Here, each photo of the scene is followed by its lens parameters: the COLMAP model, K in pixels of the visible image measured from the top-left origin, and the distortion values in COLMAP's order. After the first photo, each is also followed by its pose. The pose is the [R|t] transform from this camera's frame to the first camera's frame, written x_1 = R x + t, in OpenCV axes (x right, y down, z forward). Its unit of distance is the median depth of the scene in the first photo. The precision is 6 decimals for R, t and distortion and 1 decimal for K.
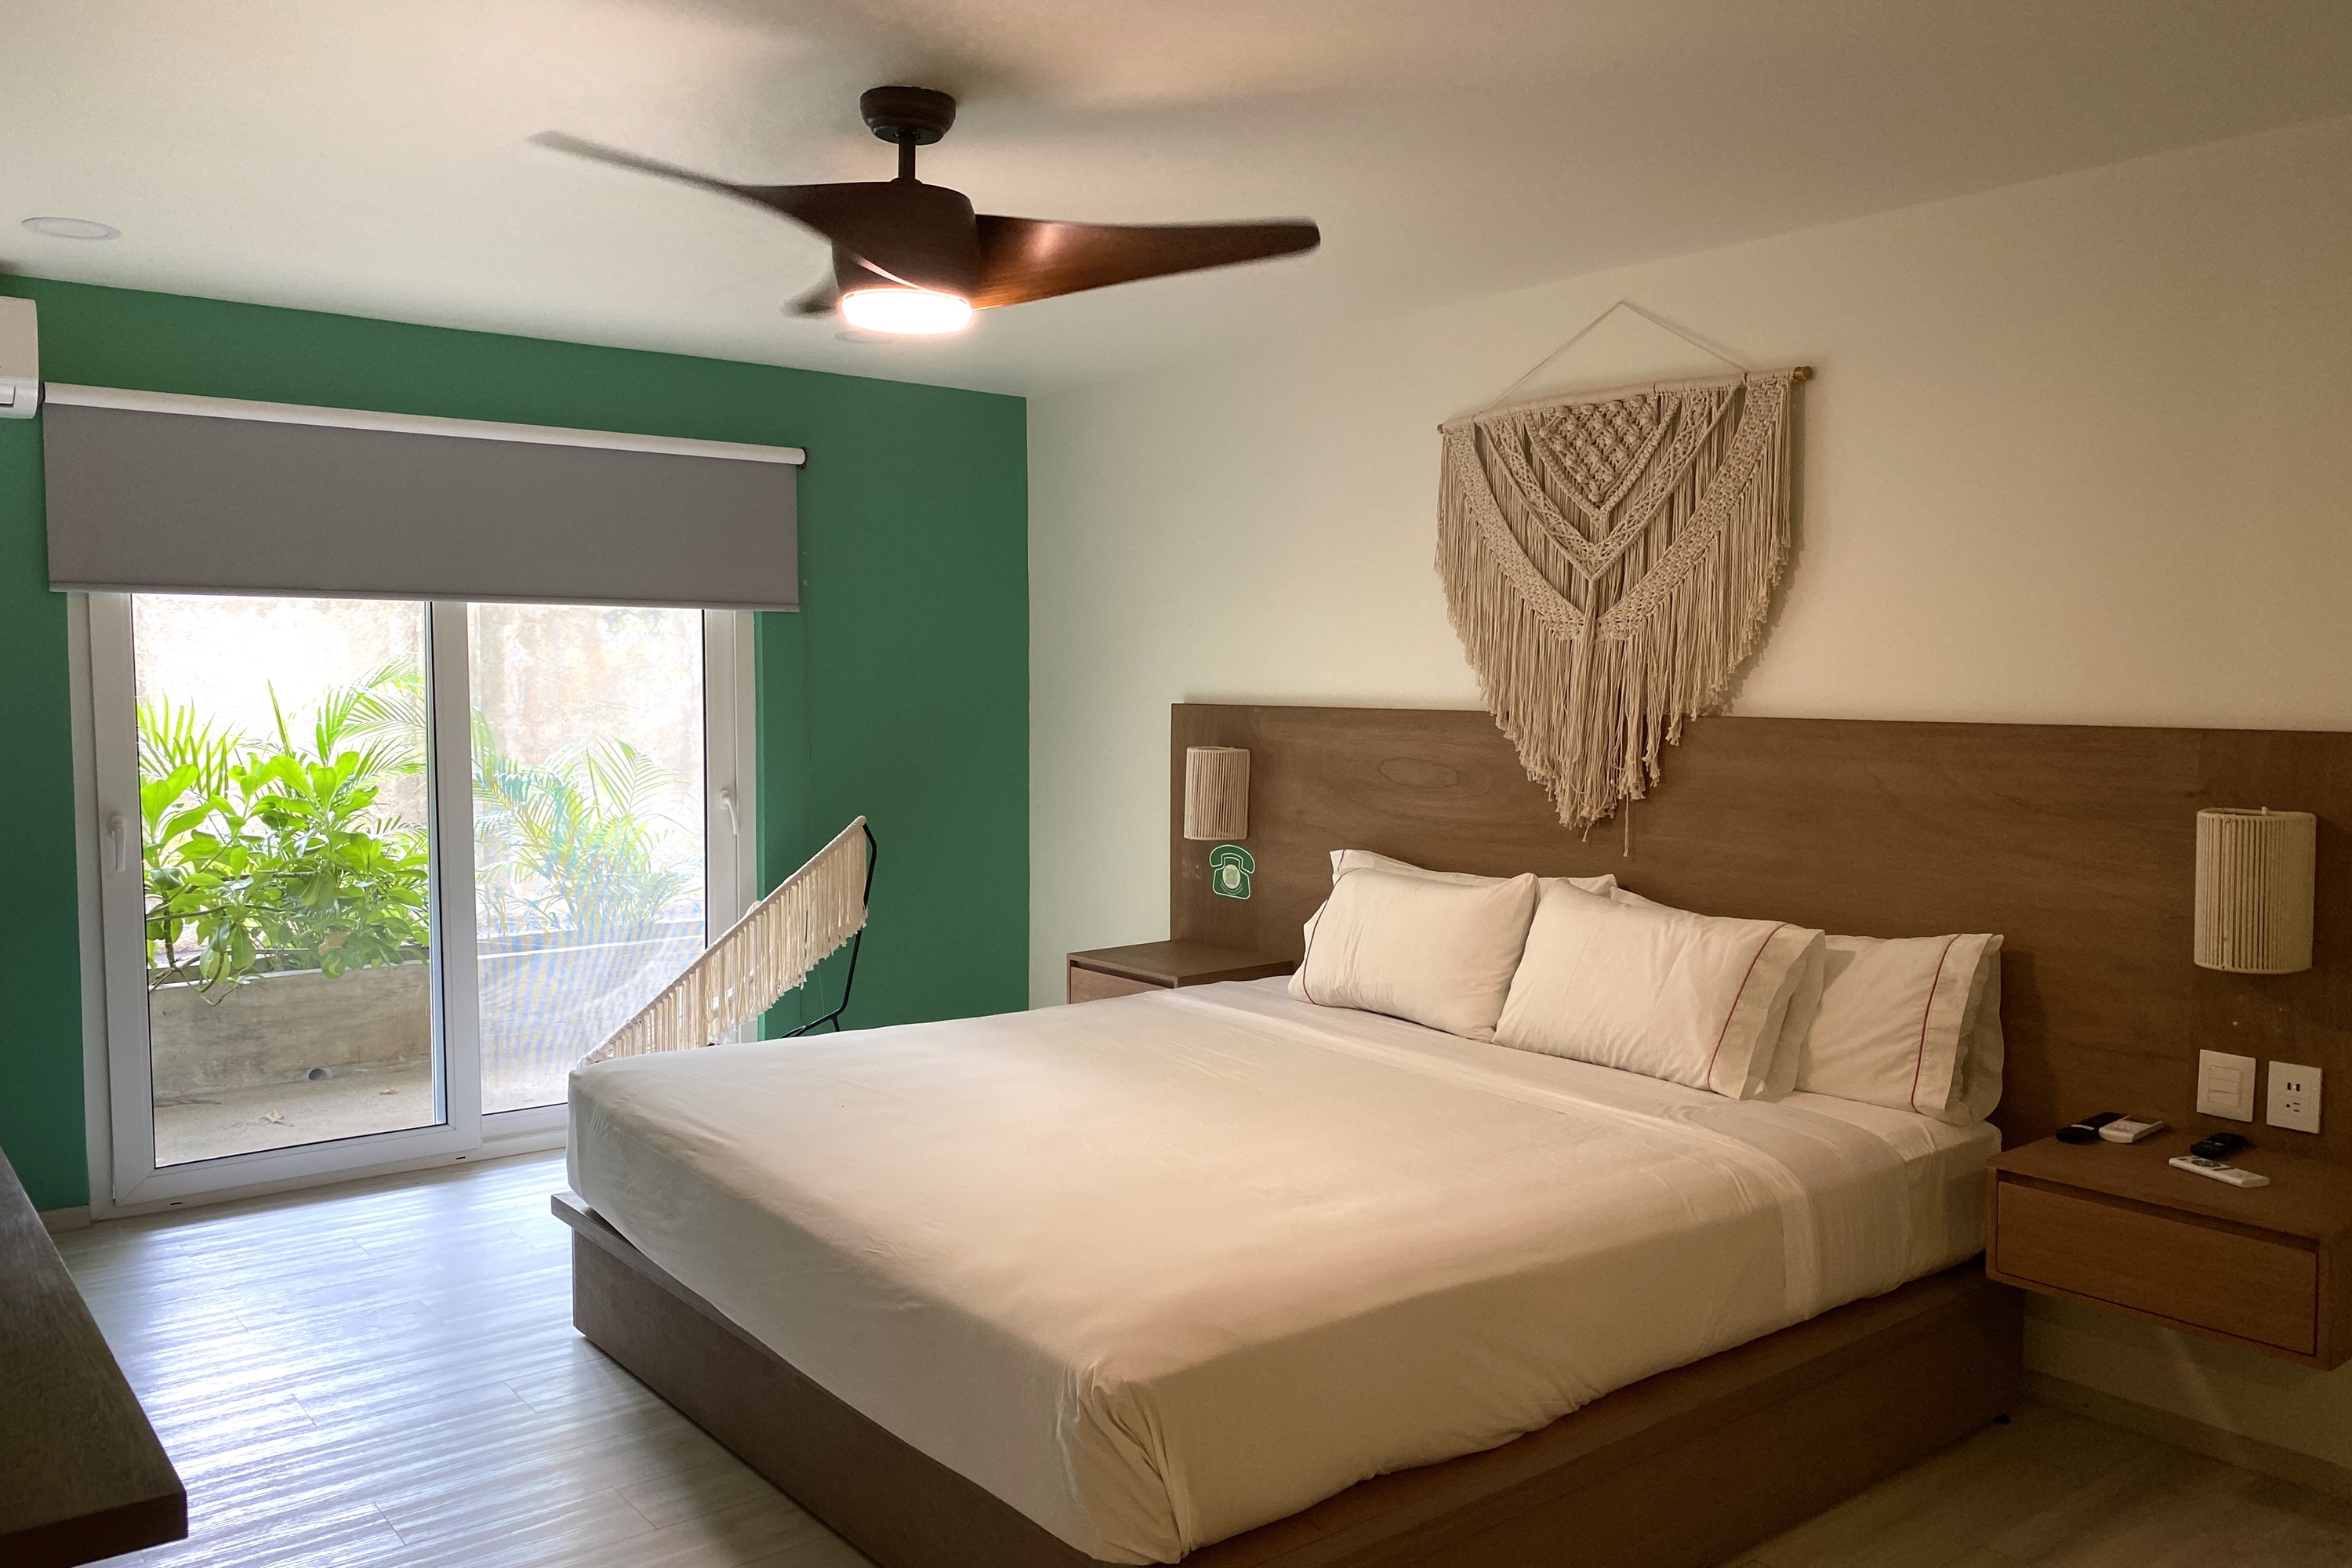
lens RADIAL K [[1791.3, 0, 1177.2], [0, 1791.3, 785.8], [0, 0, 1]] dist [0.054322, -0.097680]
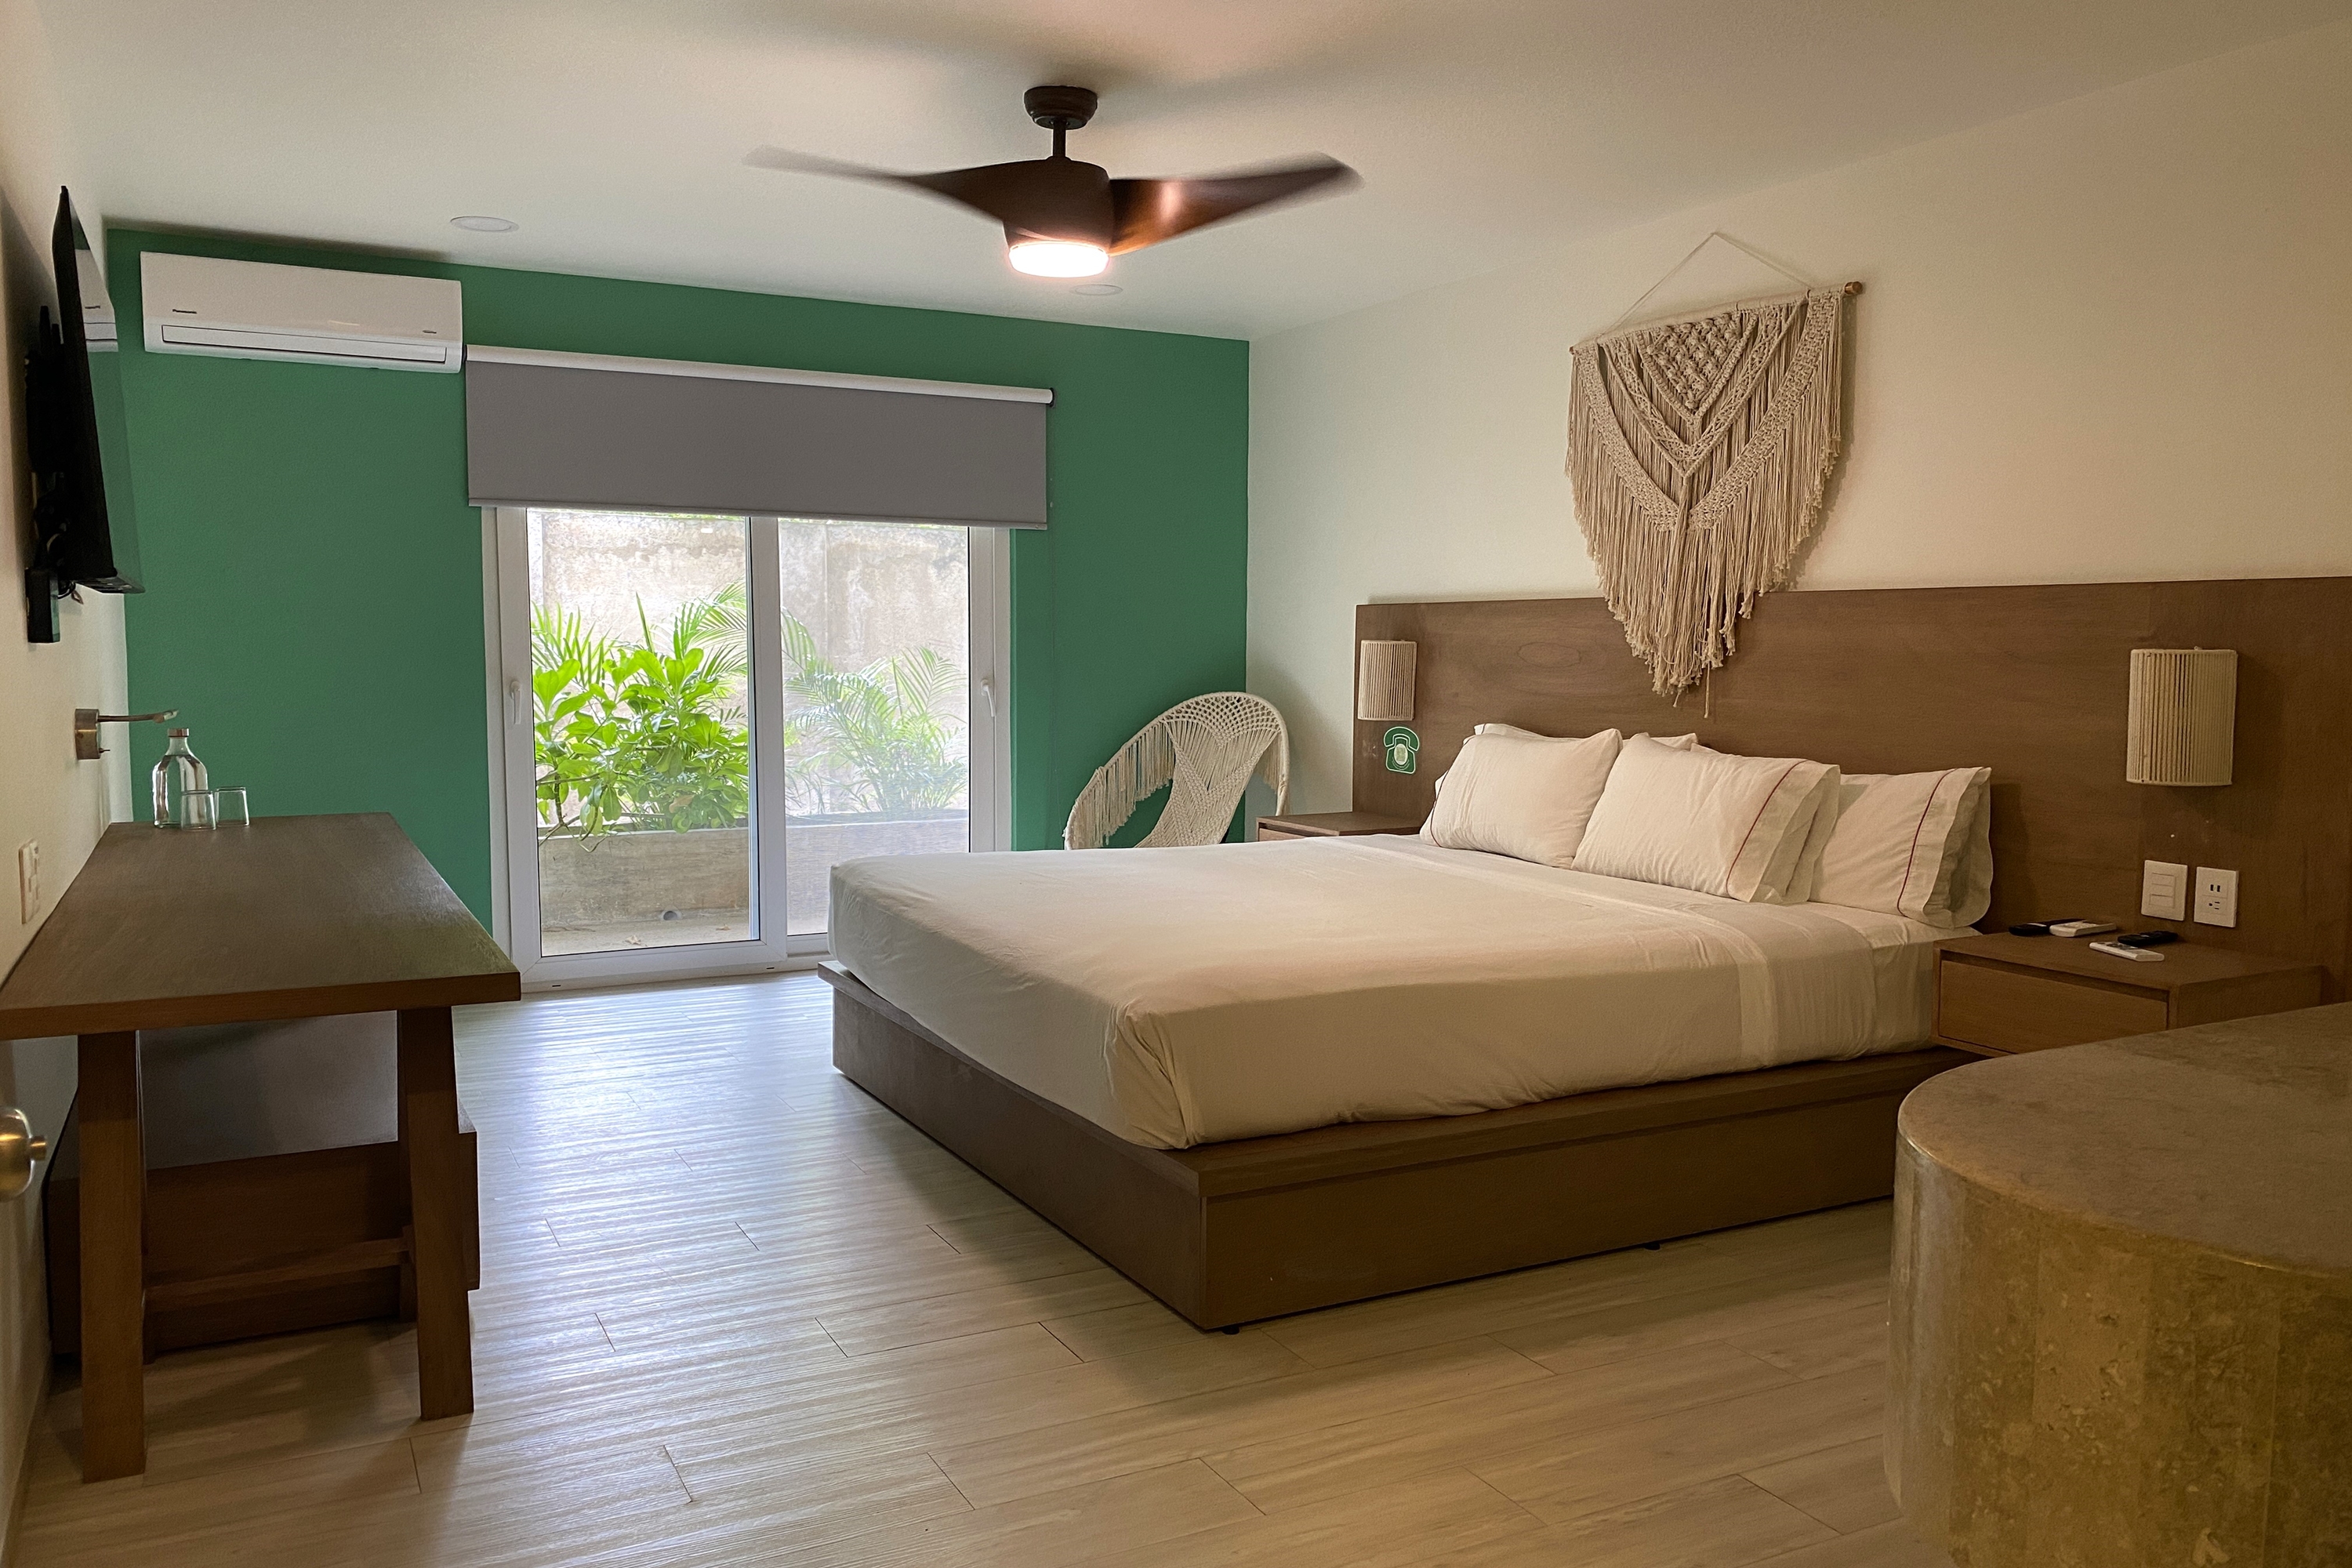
lens RADIAL K [[1830.9, 0, 1177.1], [0, 1830.9, 812.7], [0, 0, 1]] dist [0.067603, -0.225566]
pose [[0.980218, 0.021015, -0.196800, 0.149196], [-0.016470, 0.999559, 0.024706, 0.075868], [0.197233, -0.020976, 0.980132, -0.217564]]
